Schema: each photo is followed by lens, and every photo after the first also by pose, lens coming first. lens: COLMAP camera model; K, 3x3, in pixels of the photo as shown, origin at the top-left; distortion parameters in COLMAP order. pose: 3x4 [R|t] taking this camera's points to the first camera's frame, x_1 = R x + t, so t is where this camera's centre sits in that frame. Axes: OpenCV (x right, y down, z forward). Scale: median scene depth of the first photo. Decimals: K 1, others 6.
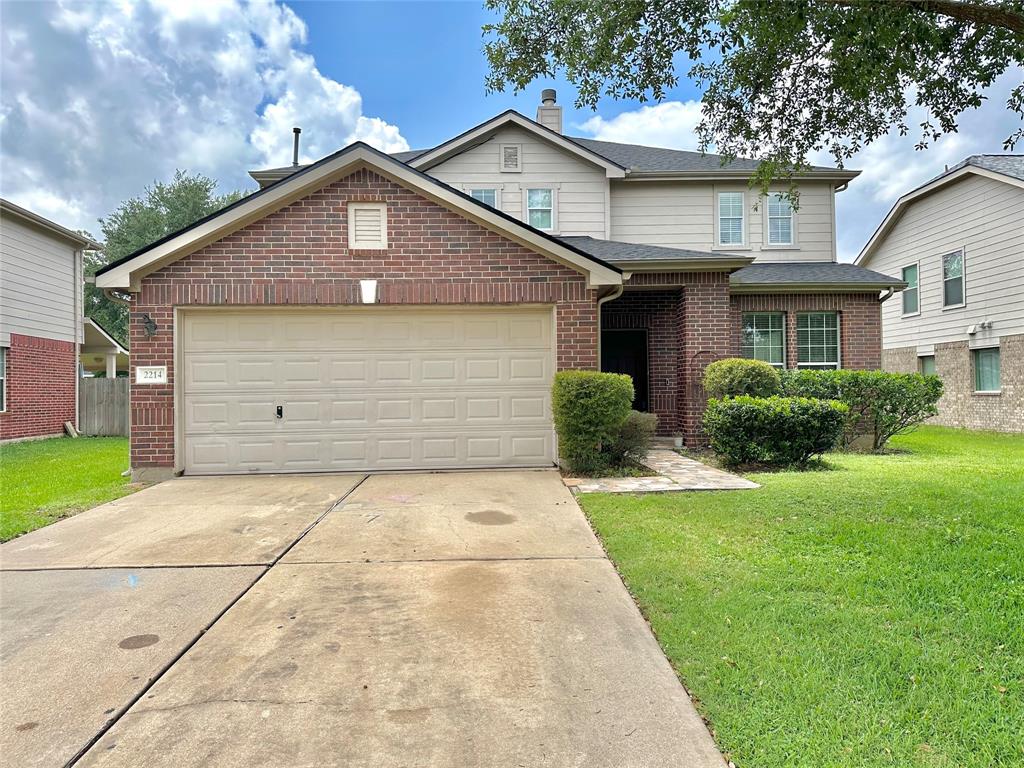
lens RADIAL K [[732.2, 0, 512.0], [0, 732.2, 384.0], [0, 0, 1]] dist [0.069408, -0.002568]
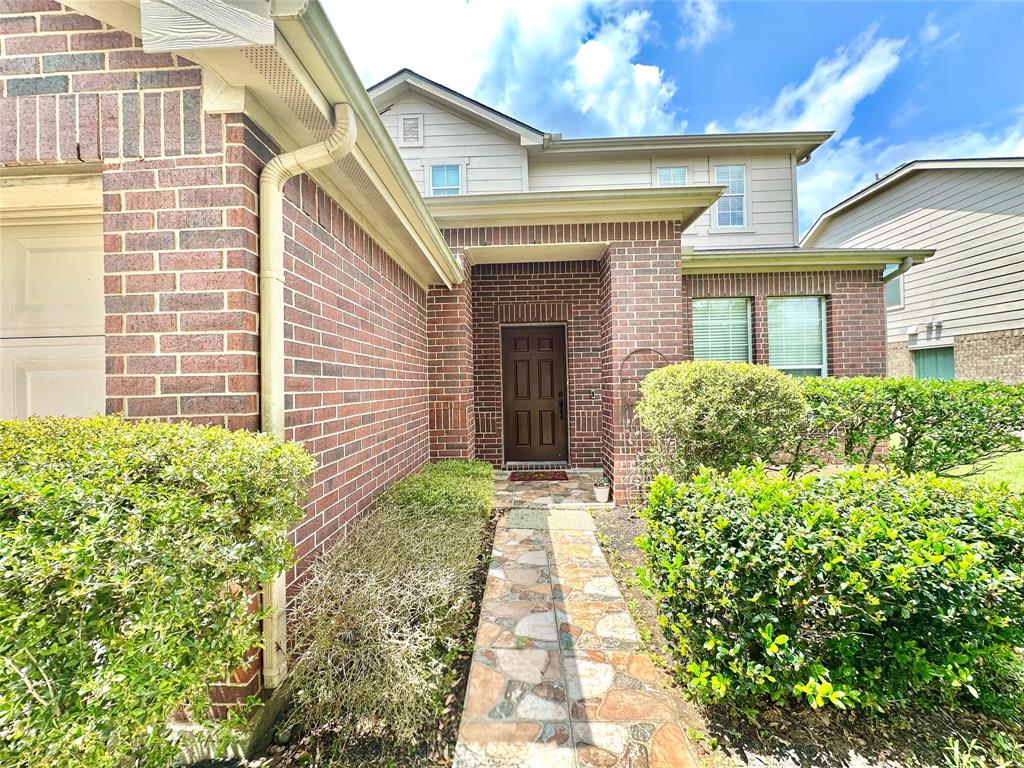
lens RADIAL K [[410.0, 0, 513.5], [0, 410.0, 382.8], [0, 0, 1]] dist [-0.002614, 0.000620]
pose [[0.998382, -0.009276, -0.056104, 0.154334], [0.009937, 0.999884, 0.011510, -0.019337], [0.055991, -0.012049, 0.998359, 0.580735]]
